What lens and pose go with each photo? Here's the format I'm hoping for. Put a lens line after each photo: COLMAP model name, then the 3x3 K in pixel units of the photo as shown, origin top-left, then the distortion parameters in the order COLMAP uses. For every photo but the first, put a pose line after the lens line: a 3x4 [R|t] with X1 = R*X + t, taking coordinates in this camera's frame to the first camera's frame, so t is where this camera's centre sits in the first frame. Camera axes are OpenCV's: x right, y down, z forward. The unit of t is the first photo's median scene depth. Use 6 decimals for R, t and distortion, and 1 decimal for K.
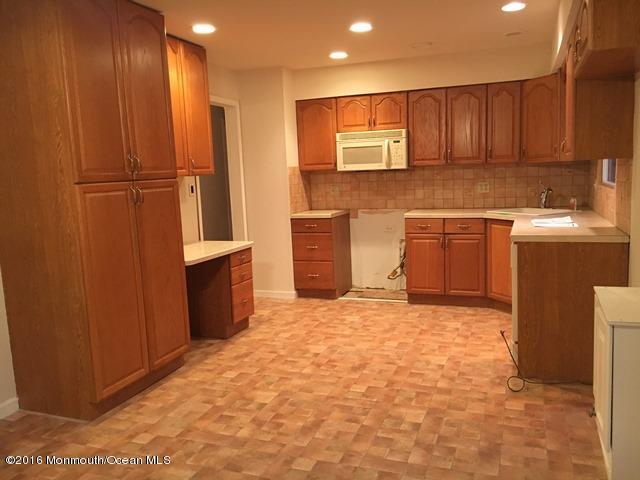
lens RADIAL K [[547.4, 0, 320.5], [0, 547.4, 242.3], [0, 0, 1]] dist [0.046428, -0.032164]
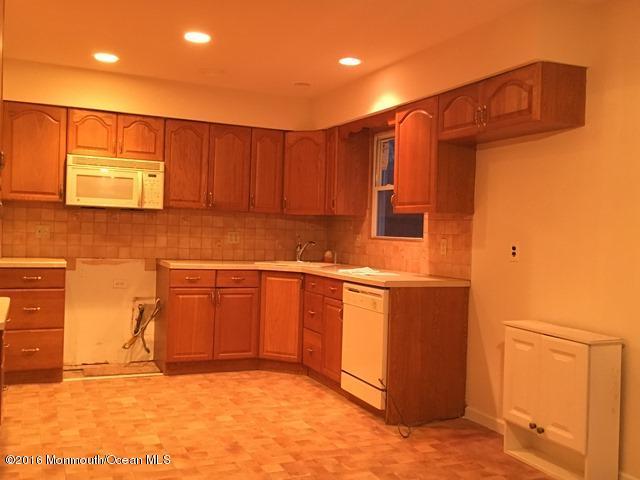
lens RADIAL K [[649.8, 0, 319.7], [0, 649.8, 238.2], [0, 0, 1]] dist [0.037020, 0.000000]
pose [[0.704464, 0.054932, 0.707611, -0.391739], [0.031218, 0.993637, -0.108215, 0.023469], [-0.709053, 0.098324, 0.698267, 0.164177]]
